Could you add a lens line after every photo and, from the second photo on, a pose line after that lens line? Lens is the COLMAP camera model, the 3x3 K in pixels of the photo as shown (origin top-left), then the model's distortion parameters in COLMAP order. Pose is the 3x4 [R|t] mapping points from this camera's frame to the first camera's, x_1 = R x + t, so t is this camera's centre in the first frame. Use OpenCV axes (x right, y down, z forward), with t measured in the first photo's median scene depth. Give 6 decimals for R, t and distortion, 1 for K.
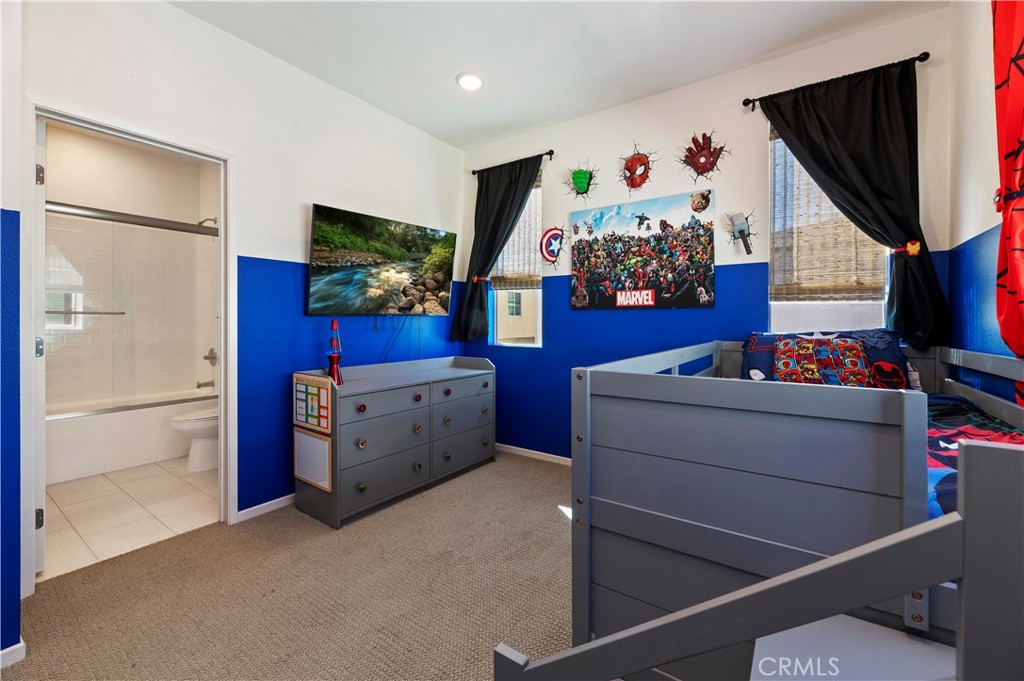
lens RADIAL K [[417.1, 0, 504.2], [0, 417.1, 324.2], [0, 0, 1]] dist [-0.002634, 0.000680]
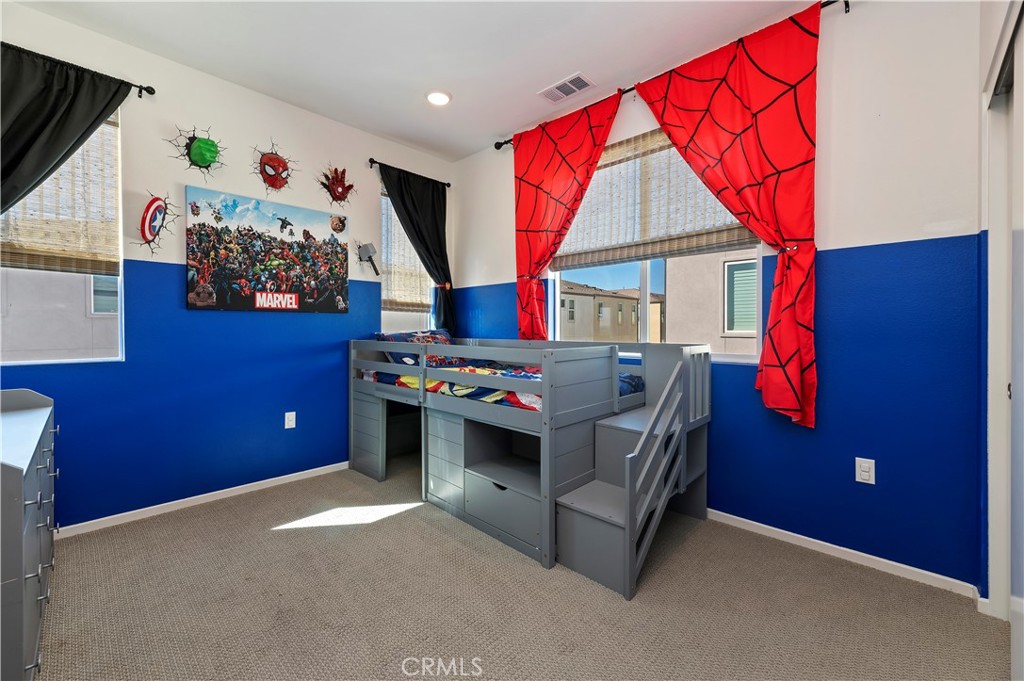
lens RADIAL K [[417.1, 0, 510.4], [0, 417.1, 332.2], [0, 0, 1]] dist [-0.002634, 0.000680]
pose [[0.155345, -0.011009, 0.987799, -0.584360], [0.004739, 0.999935, 0.010399, 0.004182], [-0.987849, 0.003065, 0.155387, 0.306260]]
